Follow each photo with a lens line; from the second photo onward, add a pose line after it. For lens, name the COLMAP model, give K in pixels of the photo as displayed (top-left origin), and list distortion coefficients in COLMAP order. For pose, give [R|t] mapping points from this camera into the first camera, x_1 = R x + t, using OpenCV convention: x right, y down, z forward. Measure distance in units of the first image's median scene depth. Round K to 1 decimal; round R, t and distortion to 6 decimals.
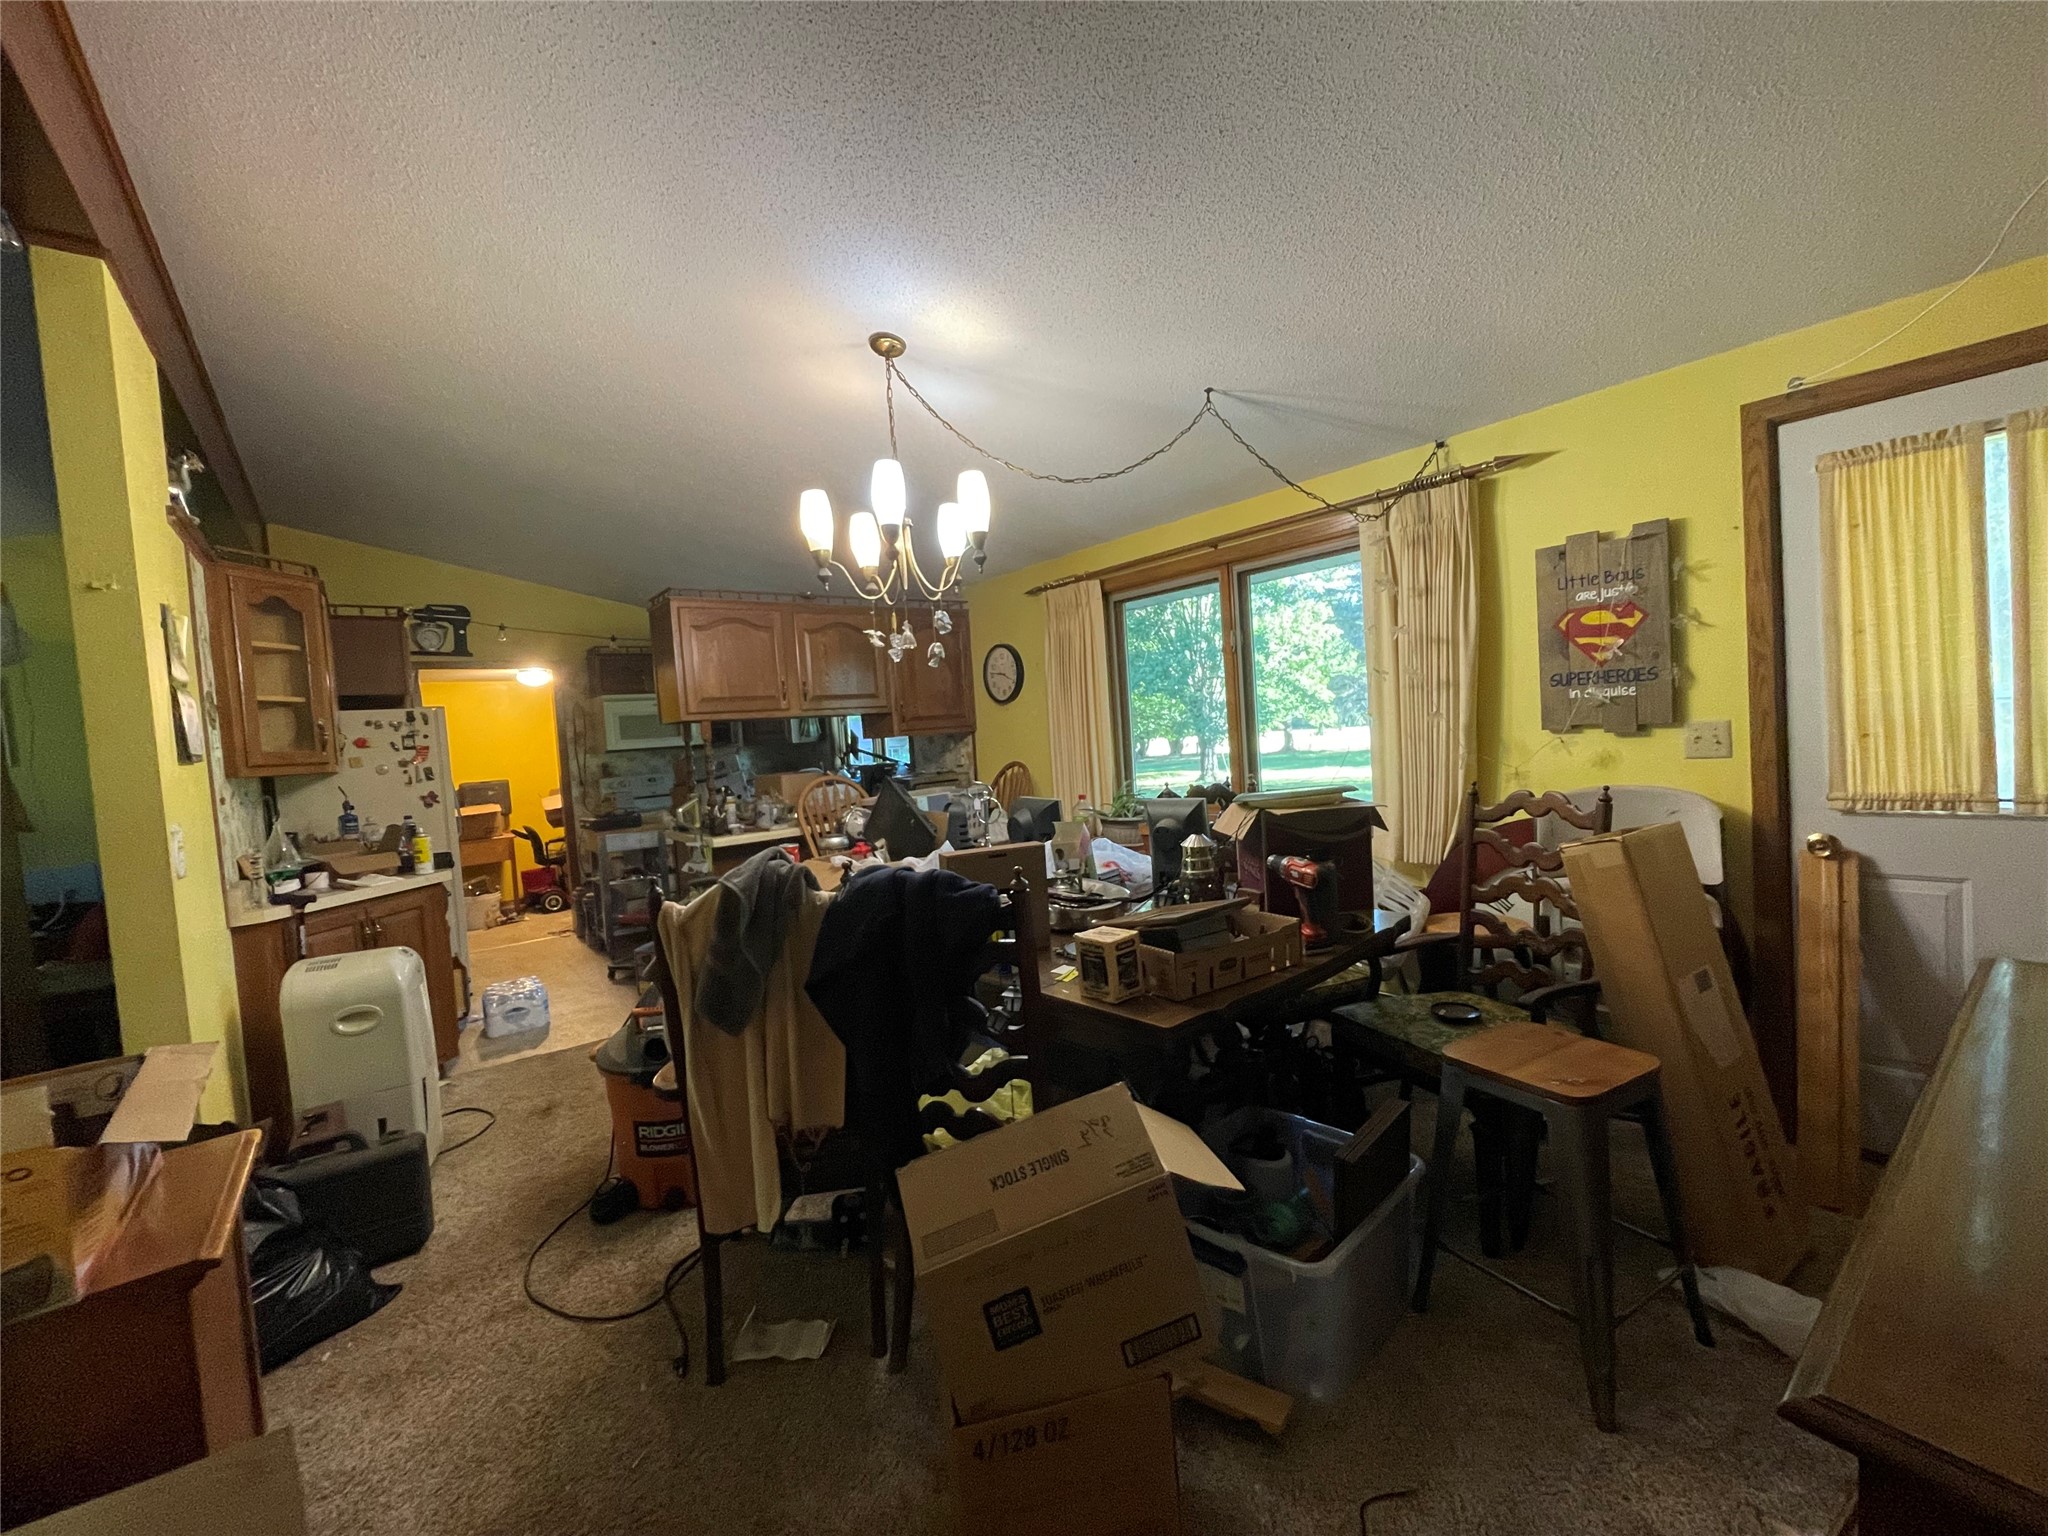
lens RADIAL K [[839.9, 0, 1024.0], [0, 839.9, 768.0], [0, 0, 1]] dist [-0.000219, -0.000015]
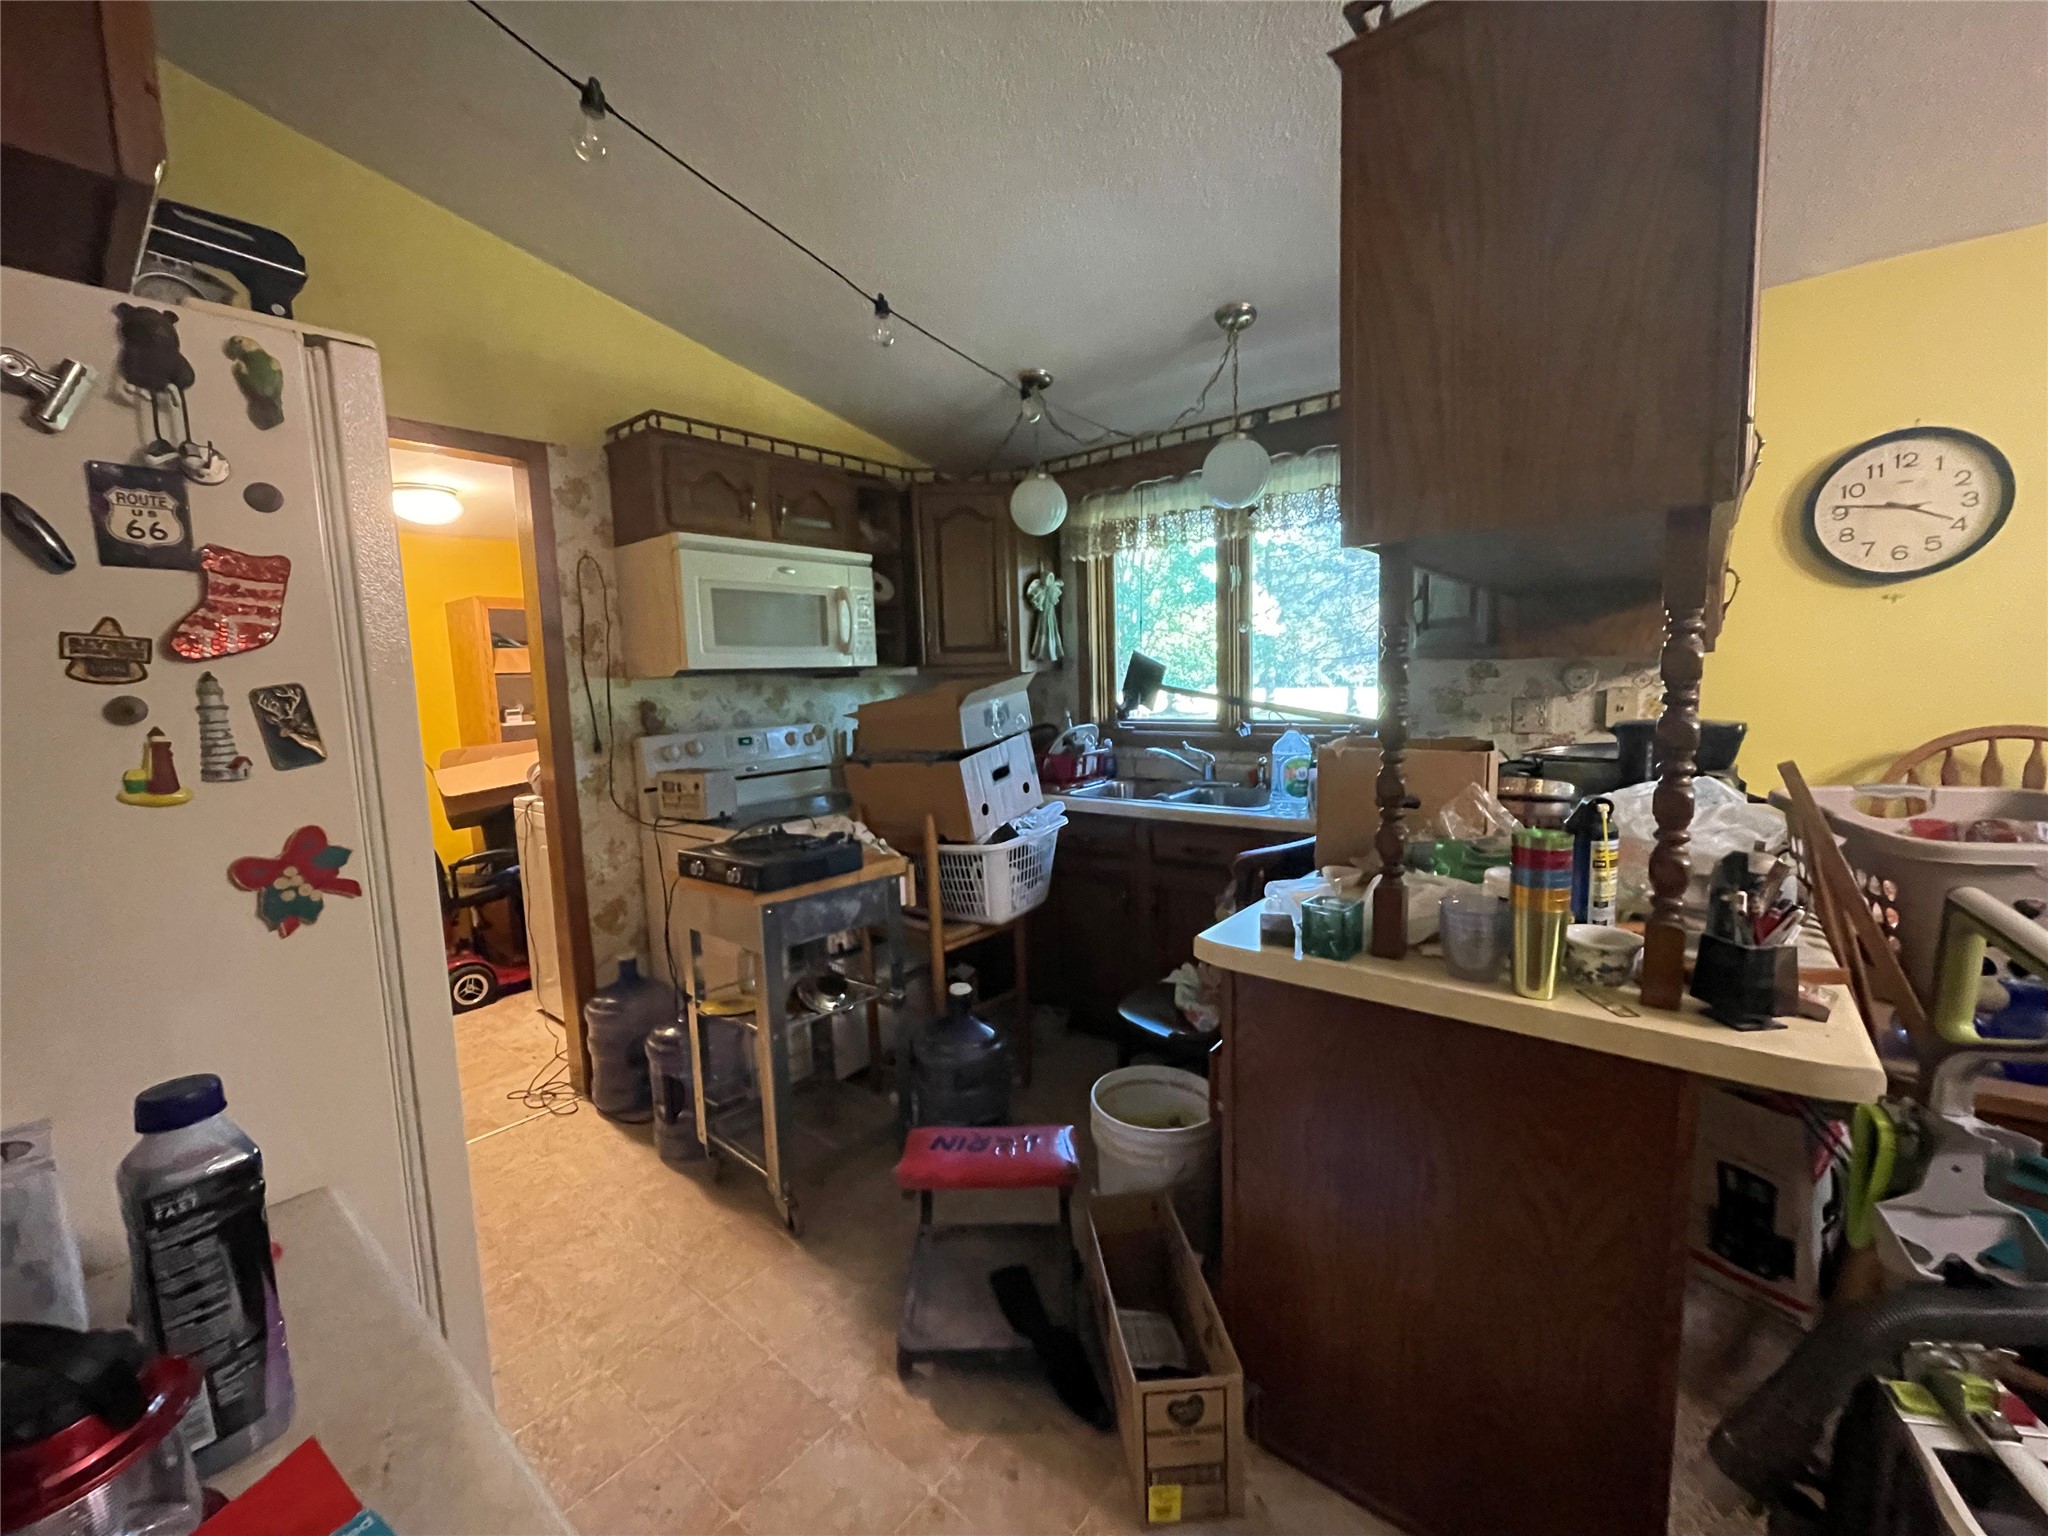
lens RADIAL K [[824.7, 0, 1024.0], [0, 824.7, 768.0], [0, 0, 1]] dist [-0.000310, -0.000059]
pose [[0.975128, 0.013095, 0.221256, -0.507870], [-0.024804, 0.998430, 0.050226, 0.002863], [-0.220251, -0.054464, 0.973922, 0.681052]]
